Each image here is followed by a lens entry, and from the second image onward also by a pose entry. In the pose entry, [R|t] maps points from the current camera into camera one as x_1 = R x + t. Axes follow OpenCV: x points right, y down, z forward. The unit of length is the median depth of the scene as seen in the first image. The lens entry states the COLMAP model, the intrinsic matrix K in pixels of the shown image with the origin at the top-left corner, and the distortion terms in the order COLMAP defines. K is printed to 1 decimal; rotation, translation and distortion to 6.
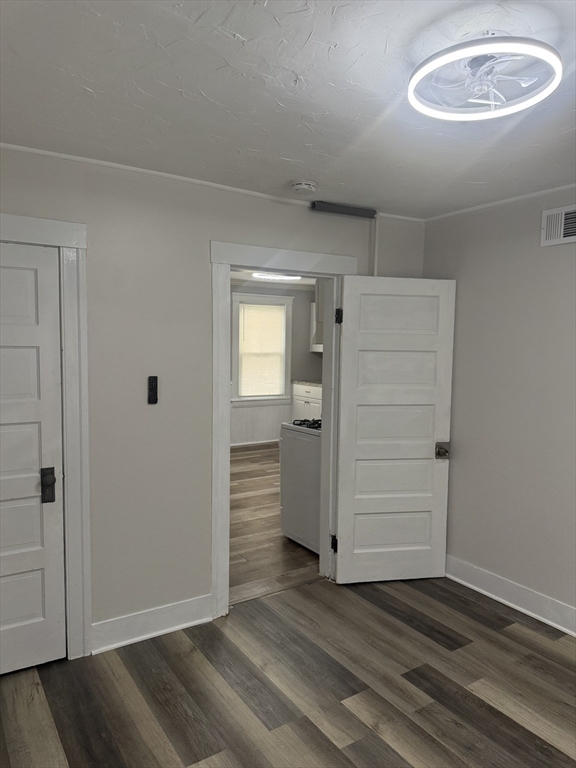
lens RADIAL K [[545.9, 0, 288.0], [0, 545.9, 384.0], [0, 0, 1]] dist [0.000761, -0.001449]
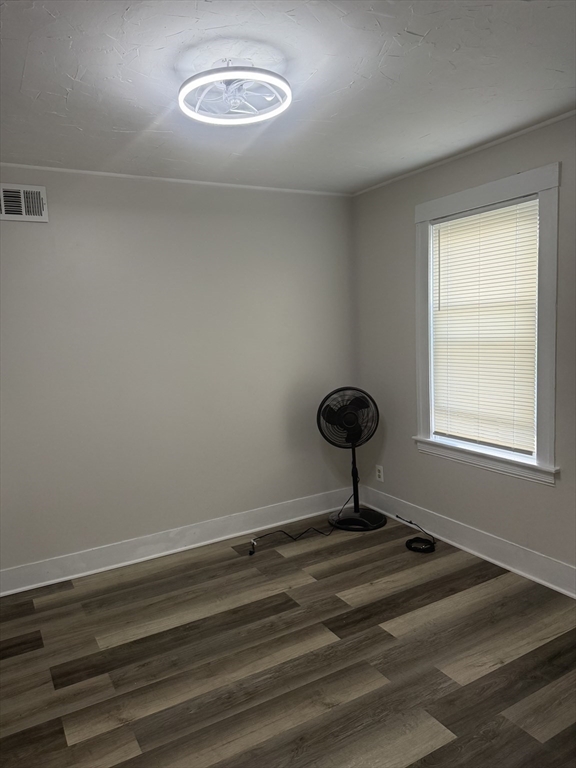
lens RADIAL K [[525.8, 0, 288.0], [0, 525.8, 384.0], [0, 0, 1]] dist [0.001675, -0.001832]
pose [[0.083721, -0.138495, 0.986818, -0.571515], [0.125677, 0.983855, 0.127416, -0.021400], [-0.988532, 0.113353, 0.099775, 0.508569]]
